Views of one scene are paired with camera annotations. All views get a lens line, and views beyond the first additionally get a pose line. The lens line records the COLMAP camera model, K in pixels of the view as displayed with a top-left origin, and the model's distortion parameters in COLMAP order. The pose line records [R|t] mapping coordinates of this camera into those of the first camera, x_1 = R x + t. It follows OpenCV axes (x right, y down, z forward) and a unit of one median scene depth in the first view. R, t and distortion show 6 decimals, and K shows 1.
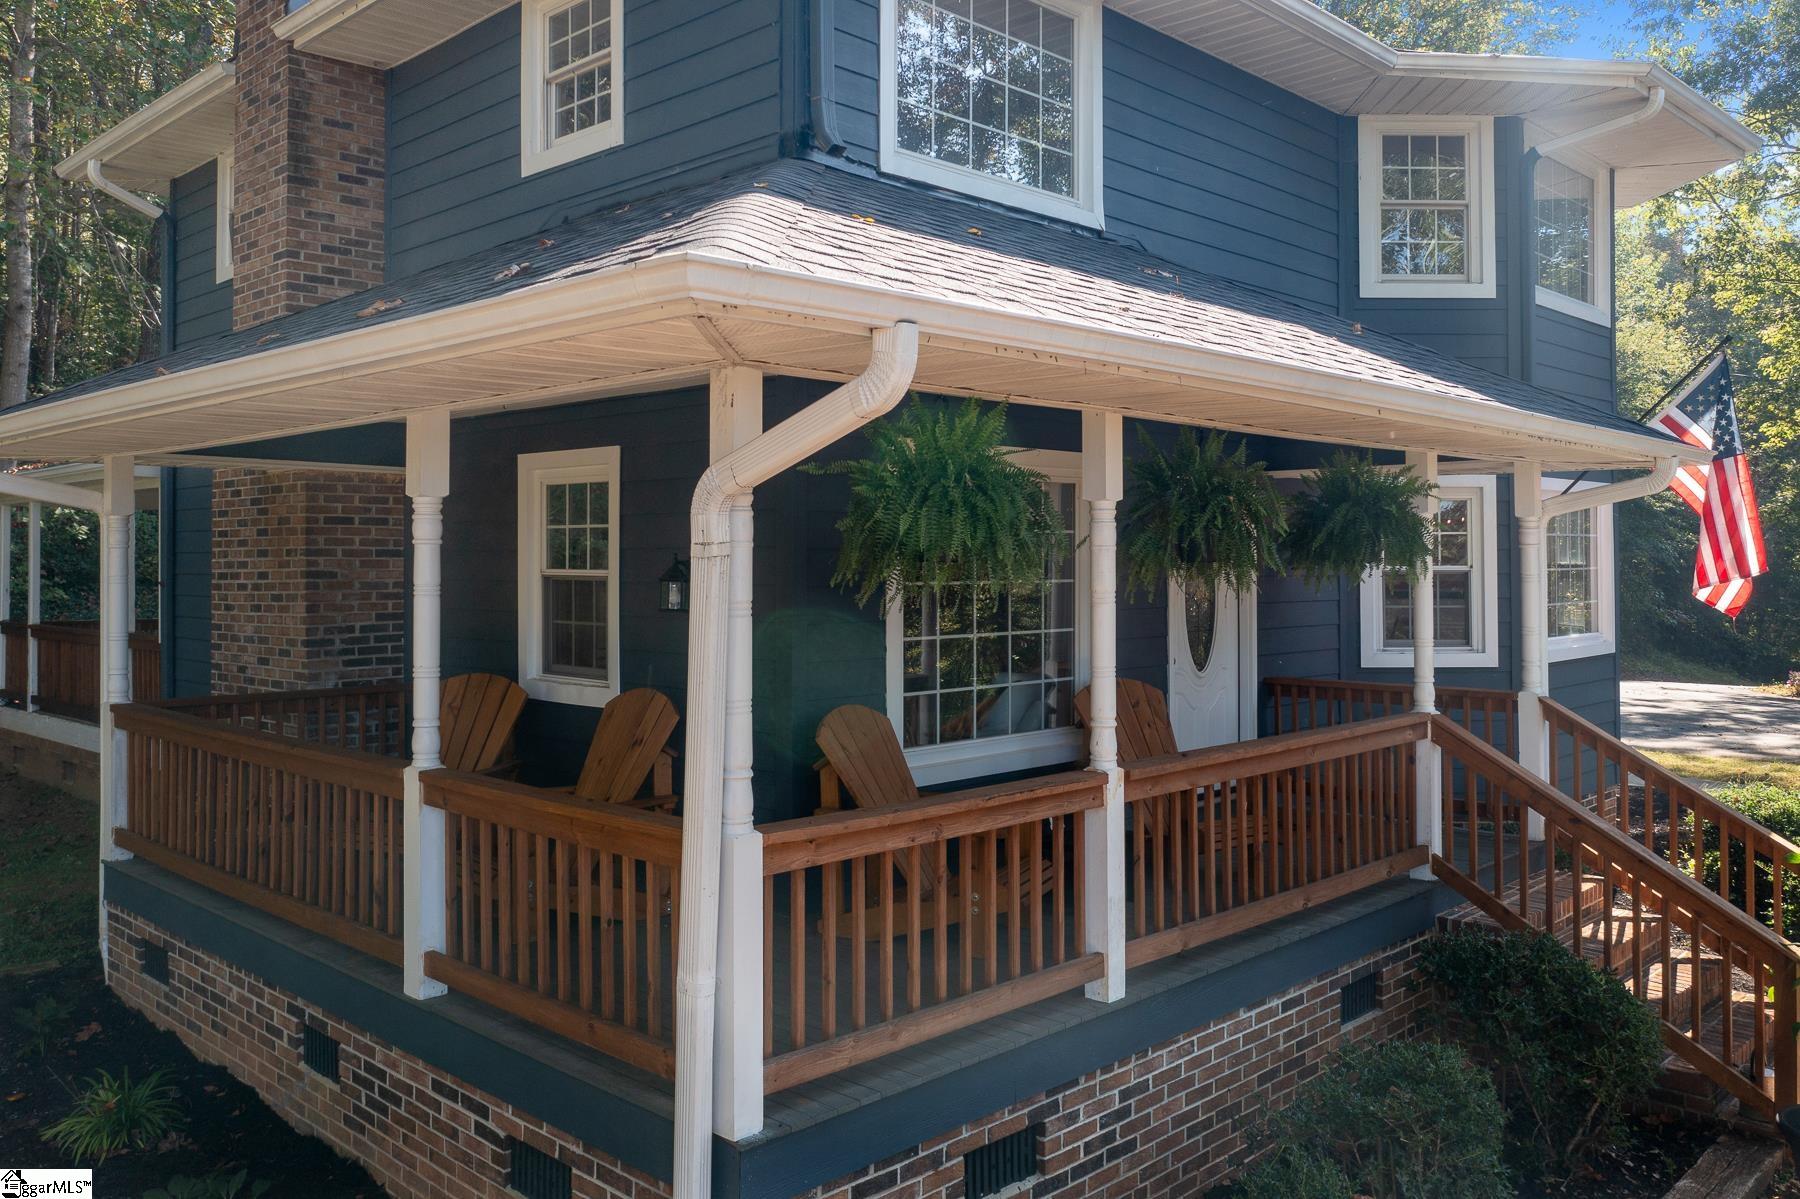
lens RADIAL K [[1446.2, 0, 959.0], [0, 1446.2, 552.6], [0, 0, 1]] dist [-0.002475, 0.000205]
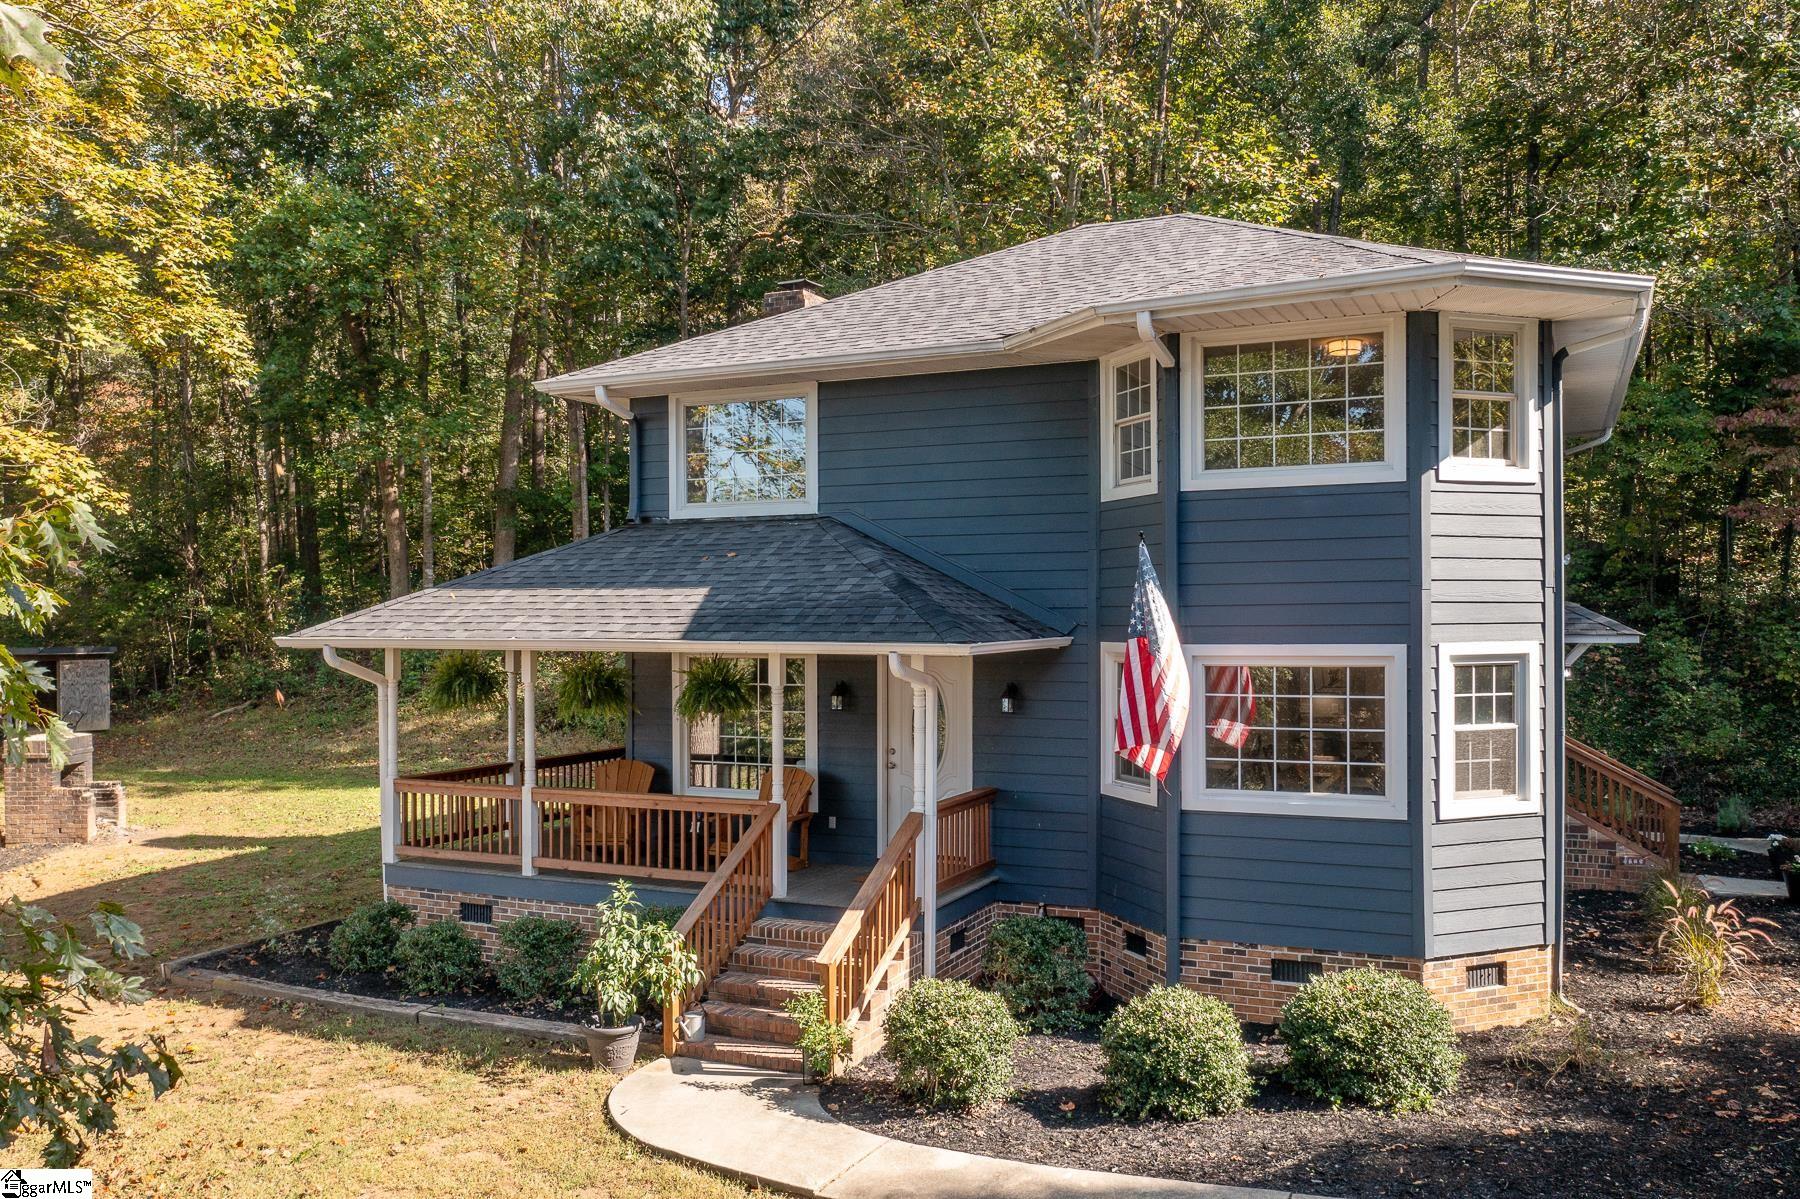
lens RADIAL K [[1399.4, 0, 900.0], [0, 1399.4, 599.5], [0, 0, 1]] dist [-0.009955, -0.006099]
pose [[0.308286, -0.019399, -0.951096, 2.642910], [0.008520, 0.999808, -0.017631, -0.131955], [0.951256, -0.002668, 0.308392, 0.844313]]
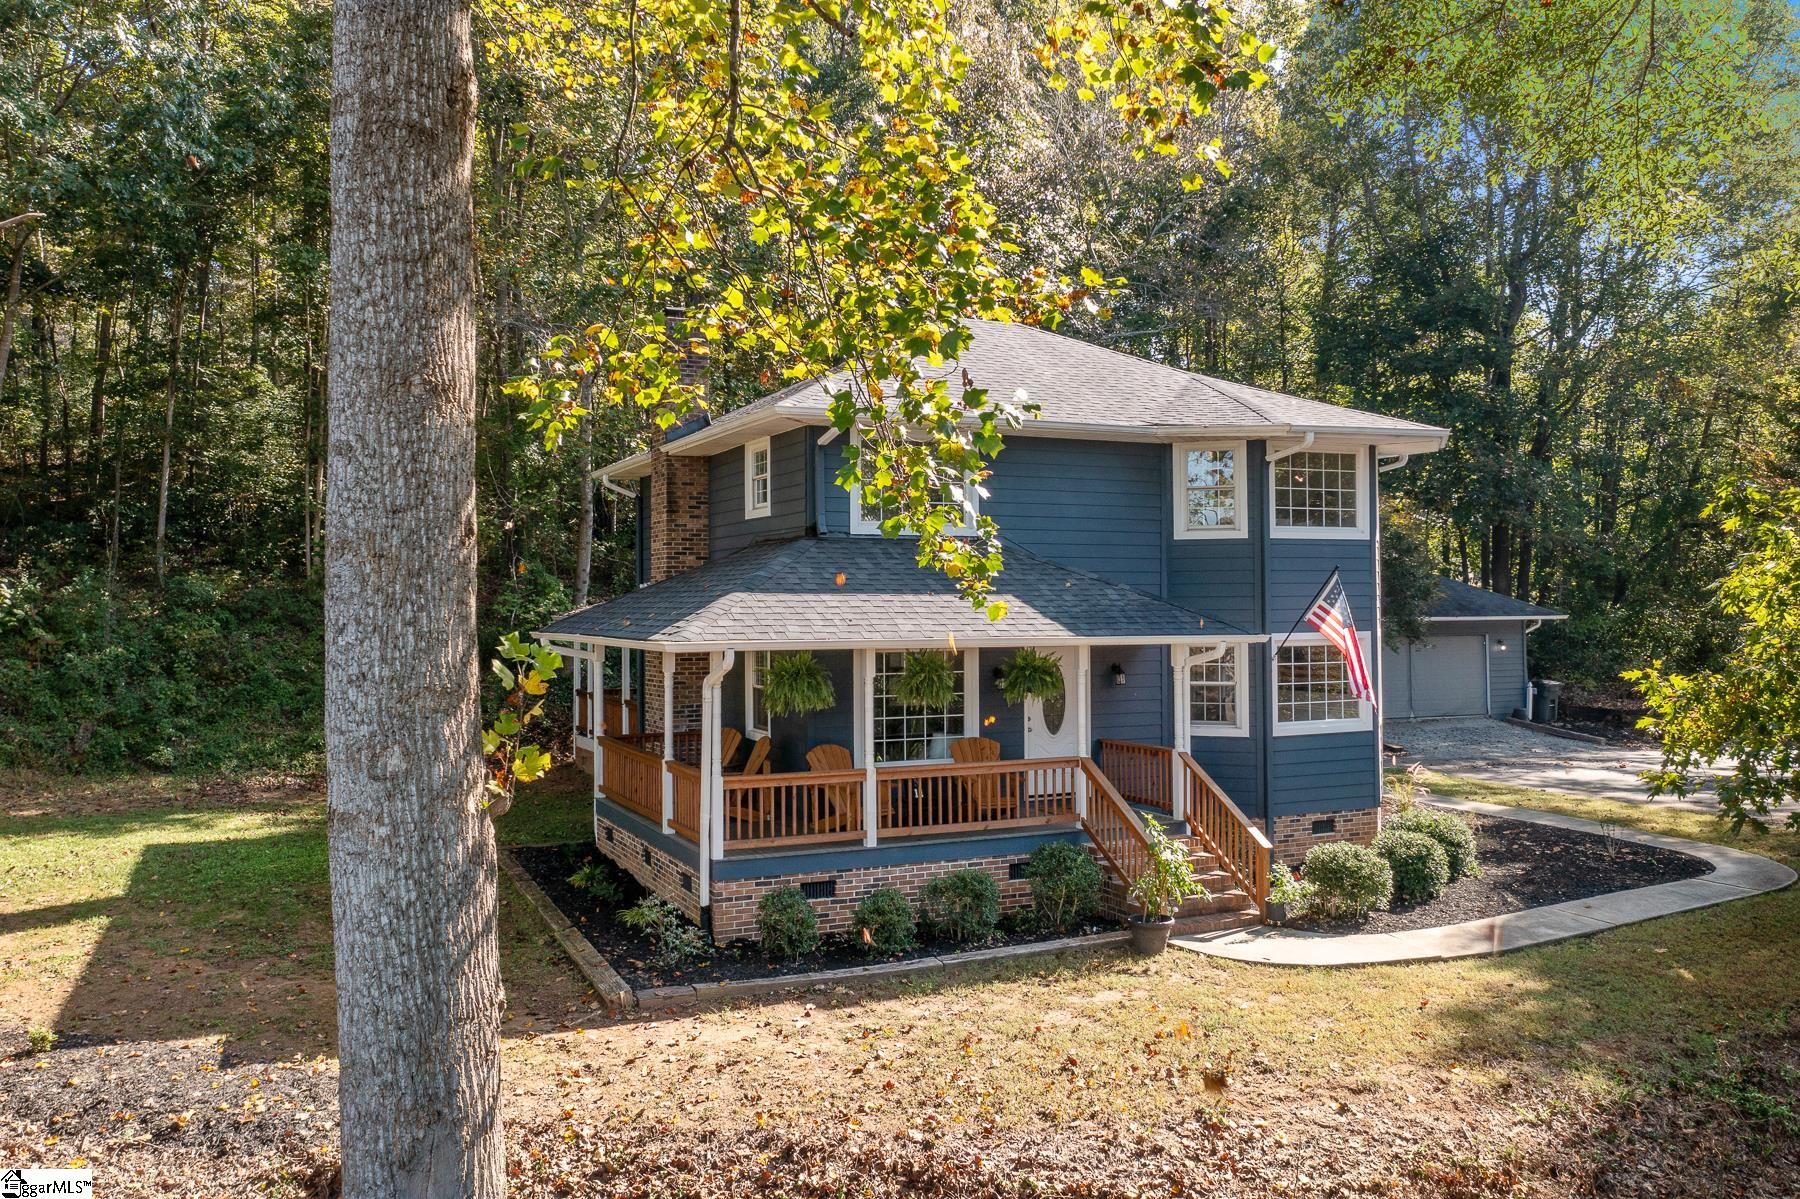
lens RADIAL K [[1399.4, 0, 900.0], [0, 1399.4, 599.5], [0, 0, 1]] dist [-0.009955, -0.006099]
pose [[0.929296, -0.007547, -0.369258, 1.184707], [0.006332, 0.999970, -0.004500, -0.174575], [0.369280, 0.001844, 0.929316, -1.578034]]
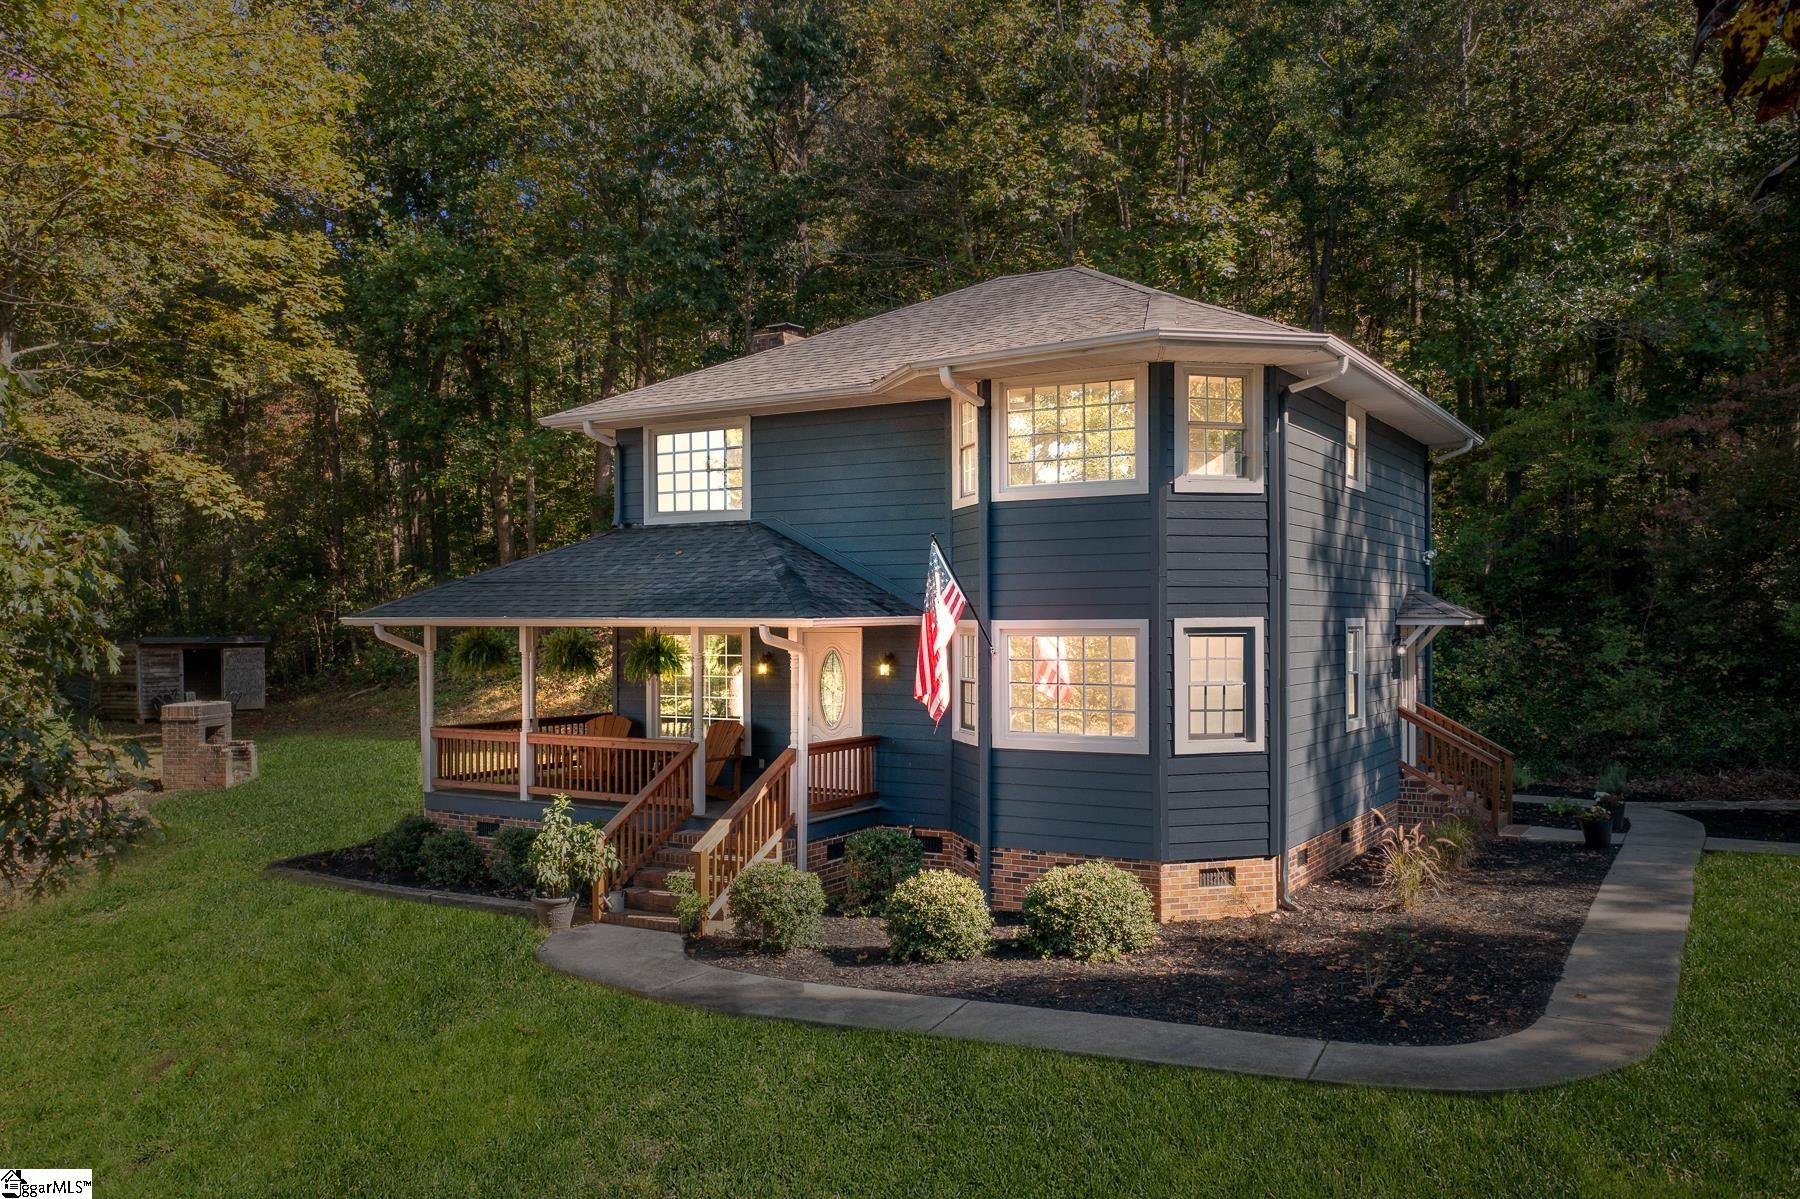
lens RADIAL K [[1409.3, 0, 900.0], [0, 1409.3, 599.5], [0, 0, 1]] dist [-0.007057, -0.000647]
pose [[0.201052, -0.019602, -0.979384, 3.427277], [0.008373, 0.999798, -0.018292, -0.088821], [0.979545, -0.004523, 0.201175, 1.173072]]
